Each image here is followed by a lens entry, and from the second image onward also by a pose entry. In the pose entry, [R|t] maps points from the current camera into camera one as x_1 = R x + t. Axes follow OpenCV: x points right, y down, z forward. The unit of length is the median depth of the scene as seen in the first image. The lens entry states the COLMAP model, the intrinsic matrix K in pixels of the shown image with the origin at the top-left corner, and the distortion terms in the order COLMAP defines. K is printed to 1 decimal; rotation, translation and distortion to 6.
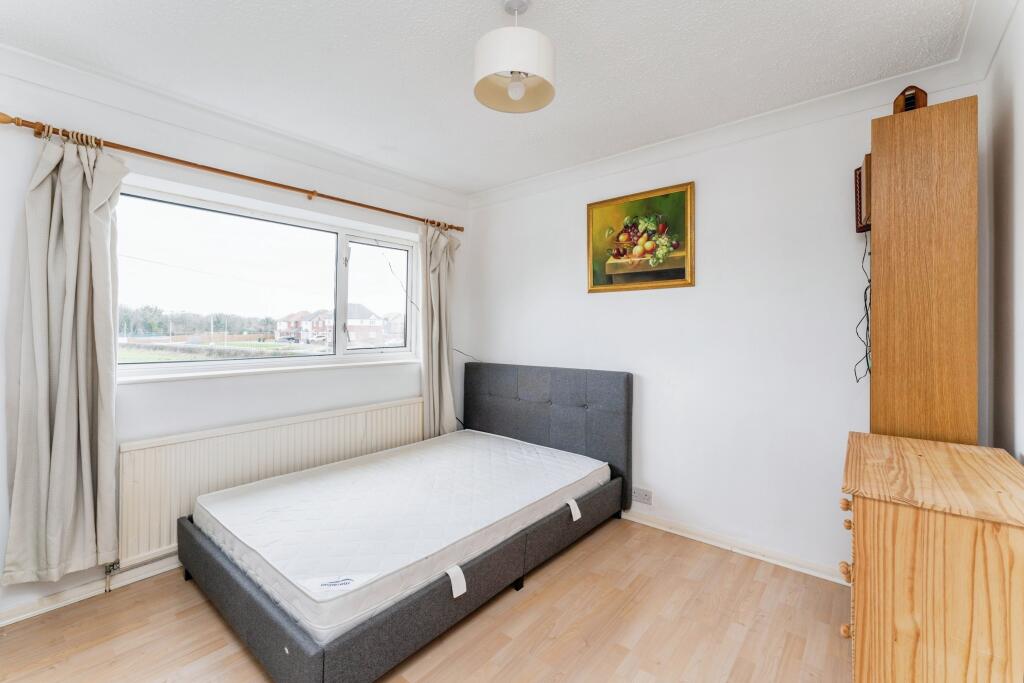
lens RADIAL K [[431.1, 0, 514.9], [0, 431.1, 328.8], [0, 0, 1]] dist [0.001622, 0.000252]
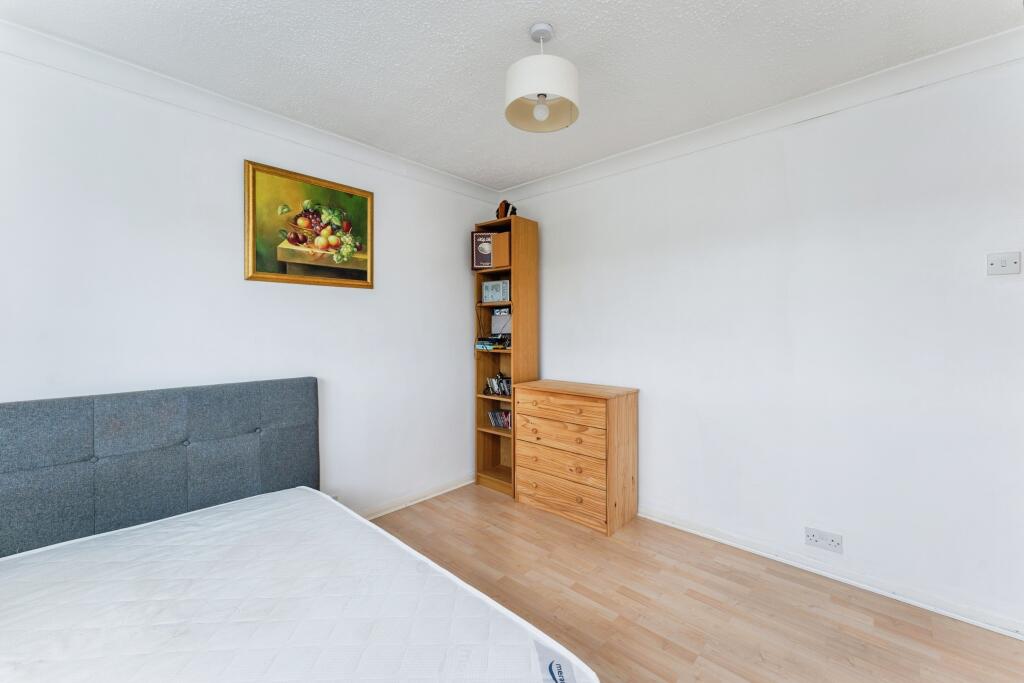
lens RADIAL K [[431.1, 0, 514.9], [0, 431.1, 328.8], [0, 0, 1]] dist [0.001622, 0.000252]
pose [[0.034522, -0.010025, 0.999354, -0.619458], [-0.009655, 0.999900, 0.010364, -0.011141], [-0.999357, -0.010007, 0.034422, 0.558838]]
